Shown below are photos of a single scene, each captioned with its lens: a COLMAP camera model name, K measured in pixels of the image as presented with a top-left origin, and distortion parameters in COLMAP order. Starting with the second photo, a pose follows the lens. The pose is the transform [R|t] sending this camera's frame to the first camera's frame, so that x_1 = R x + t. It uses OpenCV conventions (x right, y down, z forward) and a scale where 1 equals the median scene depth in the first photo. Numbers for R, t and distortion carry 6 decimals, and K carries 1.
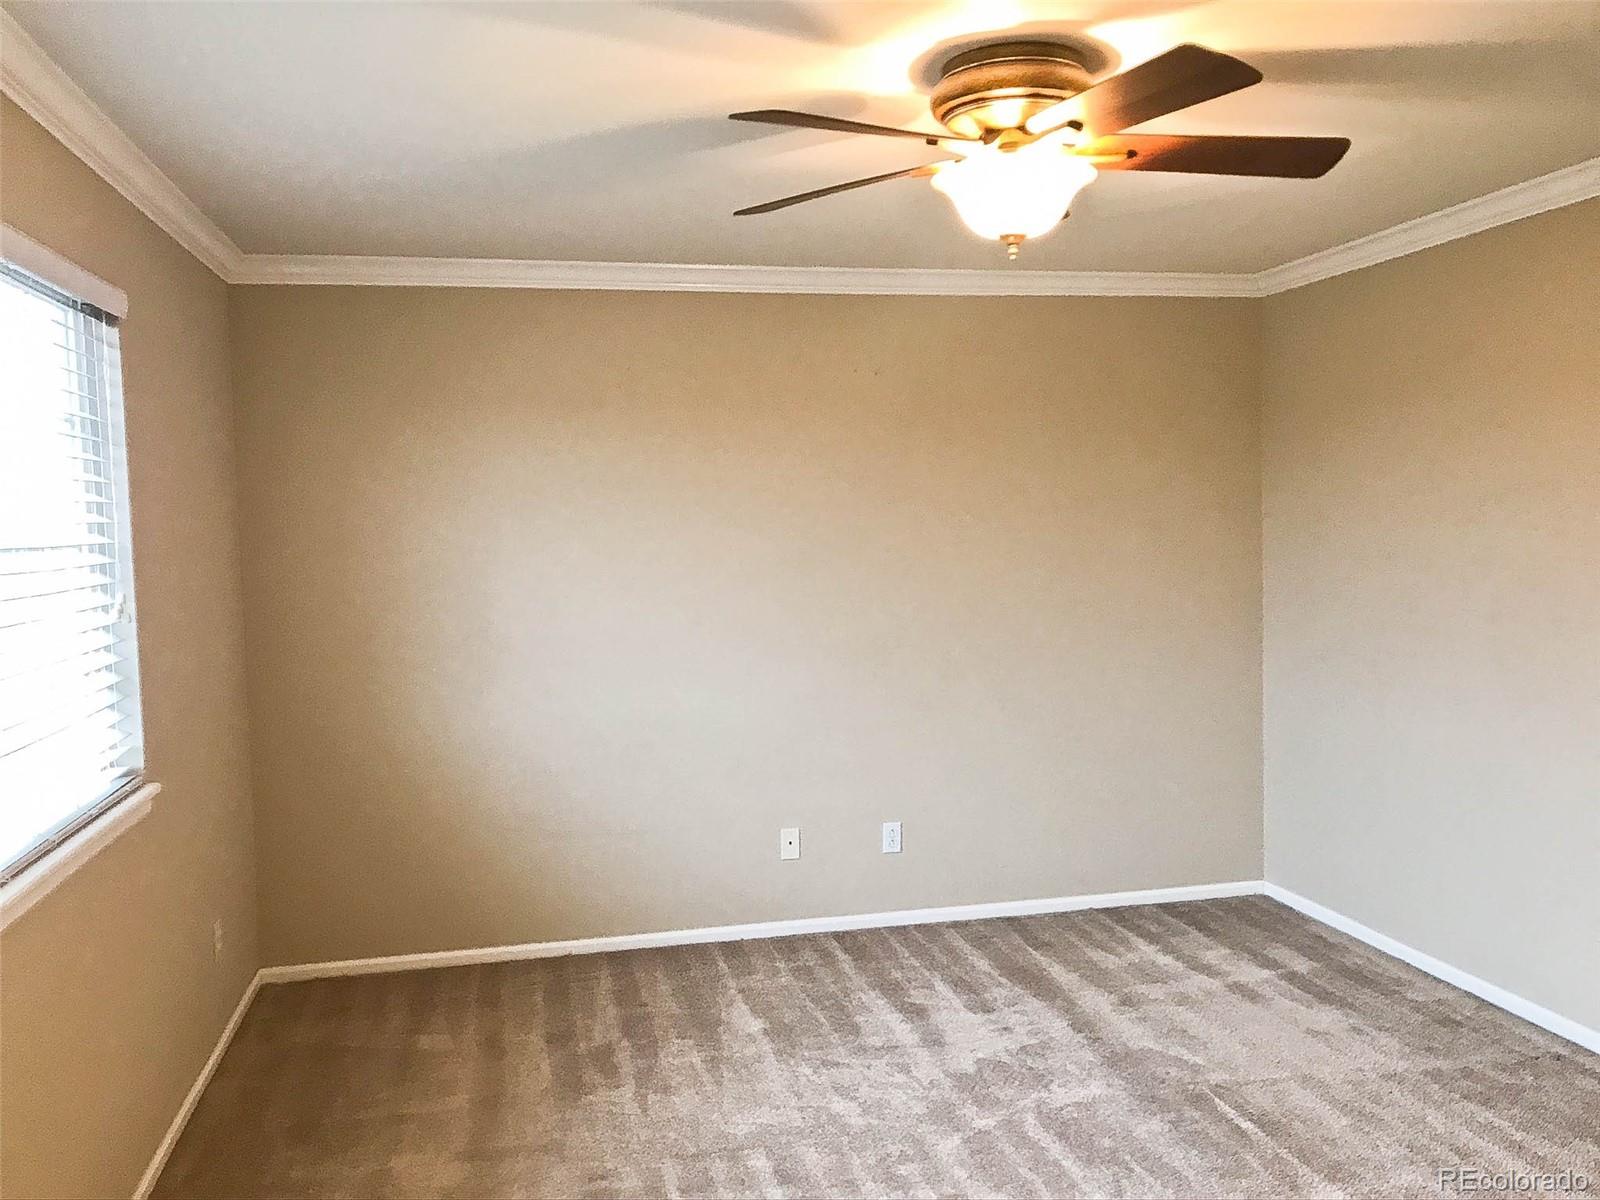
lens RADIAL K [[1321.3, 0, 801.1], [0, 1321.3, 599.5], [0, 0, 1]] dist [0.039534, -0.049841]
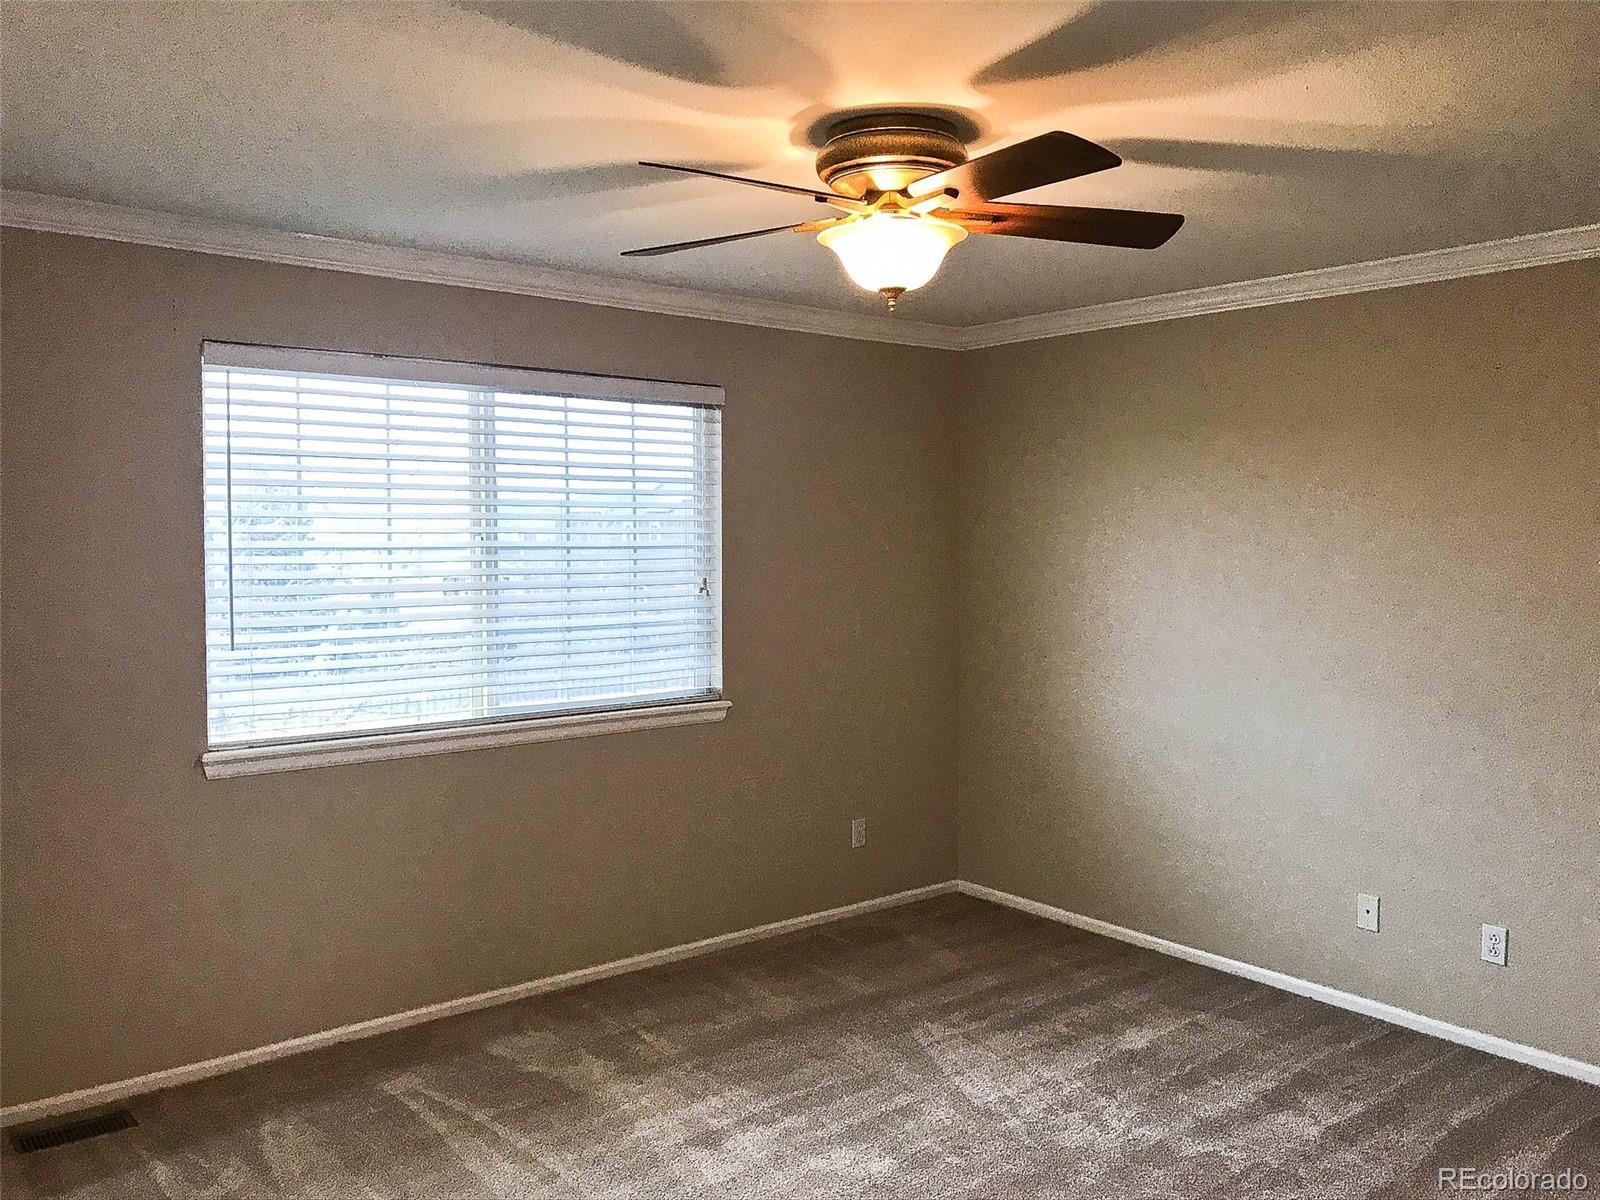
lens RADIAL K [[1321.3, 0, 801.2], [0, 1321.3, 601.2], [0, 0, 1]] dist [0.039534, -0.049841]
pose [[0.445768, 0.071277, -0.892306, 0.755037], [-0.072017, 0.996449, 0.043618, -0.043160], [0.892247, 0.044817, 0.449318, 0.315199]]
